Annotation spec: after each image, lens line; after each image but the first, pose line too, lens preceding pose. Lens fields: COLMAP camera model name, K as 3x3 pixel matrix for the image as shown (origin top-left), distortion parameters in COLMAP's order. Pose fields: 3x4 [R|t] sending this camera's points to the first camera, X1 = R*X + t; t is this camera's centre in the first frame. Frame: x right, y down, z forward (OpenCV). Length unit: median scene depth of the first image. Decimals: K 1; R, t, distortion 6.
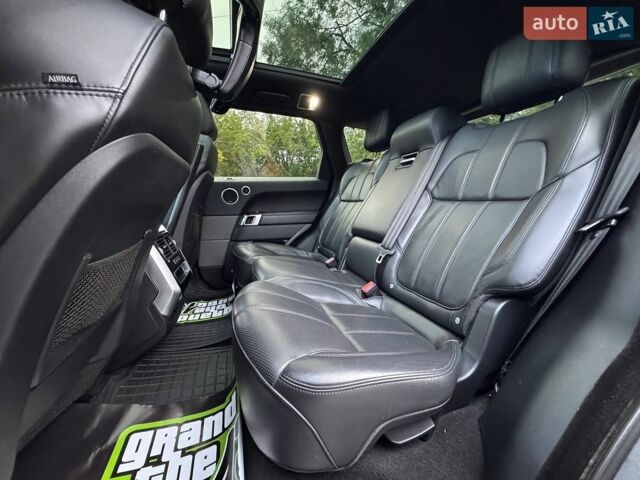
lens RADIAL K [[256.1, 0, 320.0], [0, 256.1, 240.0], [0, 0, 1]] dist [-0.001440, -0.000095]
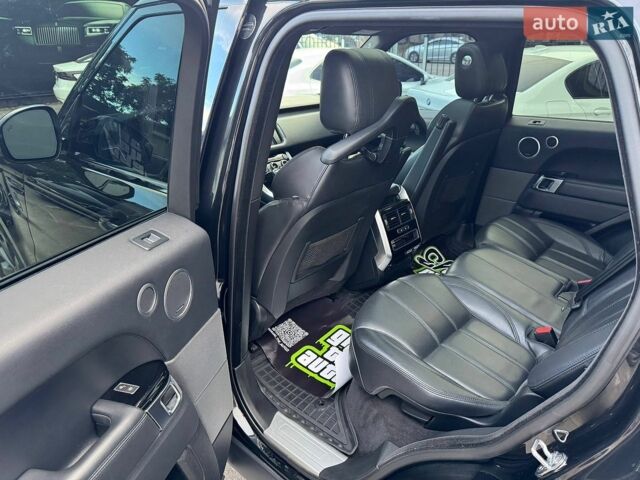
lens RADIAL K [[455.9, 0, 320.0], [0, 455.9, 240.0], [0, 0, 1]] dist [0.001244, -0.002513]
pose [[0.488704, 0.343836, -0.801839, 1.124763], [-0.127381, 0.937338, 0.324303, -0.594415], [0.863101, -0.056349, 0.501878, -0.463980]]
